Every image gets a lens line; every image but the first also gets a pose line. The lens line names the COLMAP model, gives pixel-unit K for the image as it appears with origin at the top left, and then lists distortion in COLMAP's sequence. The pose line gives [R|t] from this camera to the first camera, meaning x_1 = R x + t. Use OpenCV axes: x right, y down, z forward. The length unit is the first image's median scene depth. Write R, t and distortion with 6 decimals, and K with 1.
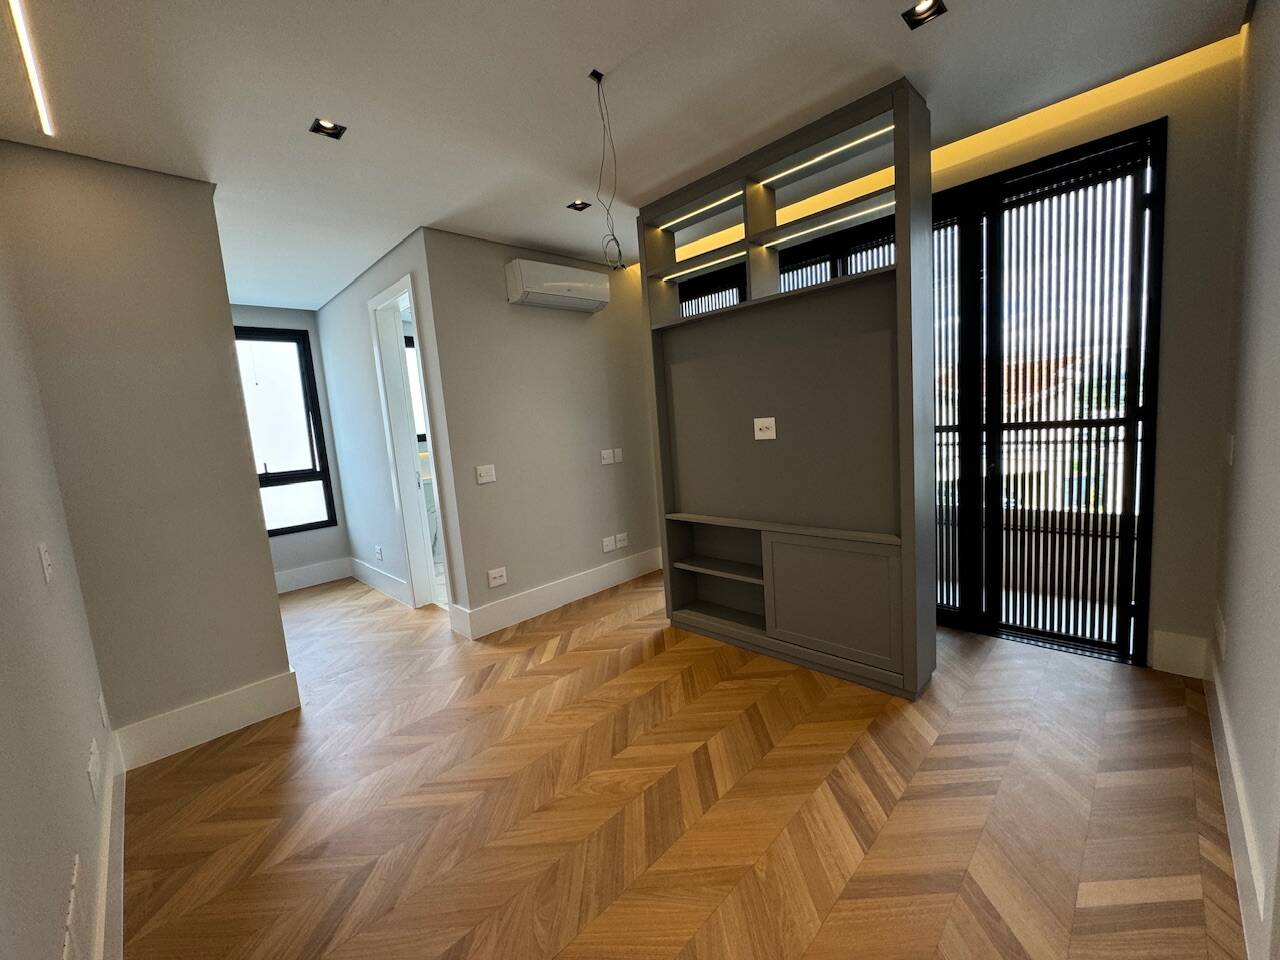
lens RADIAL K [[510.6, 0, 640.0], [0, 510.6, 480.0], [0, 0, 1]] dist [-0.002947, -0.000401]
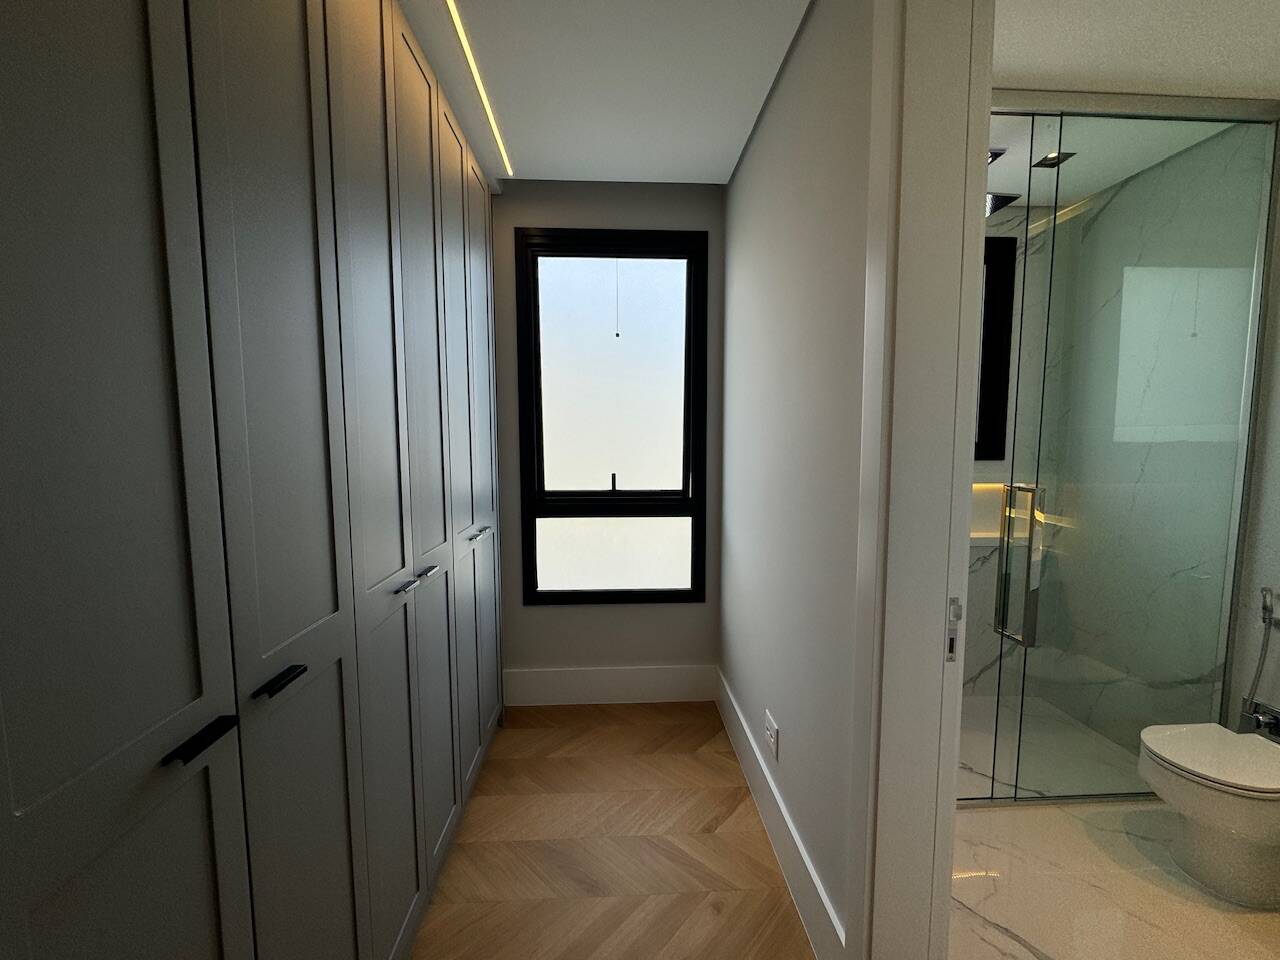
lens RADIAL K [[510.6, 0, 640.0], [0, 510.6, 480.0], [0, 0, 1]] dist [-0.002947, -0.000401]
pose [[0.740347, 0.127272, -0.660067, -0.322257], [-0.131136, 0.990393, 0.043879, -0.053755], [0.659310, 0.054073, 0.749925, 0.571550]]
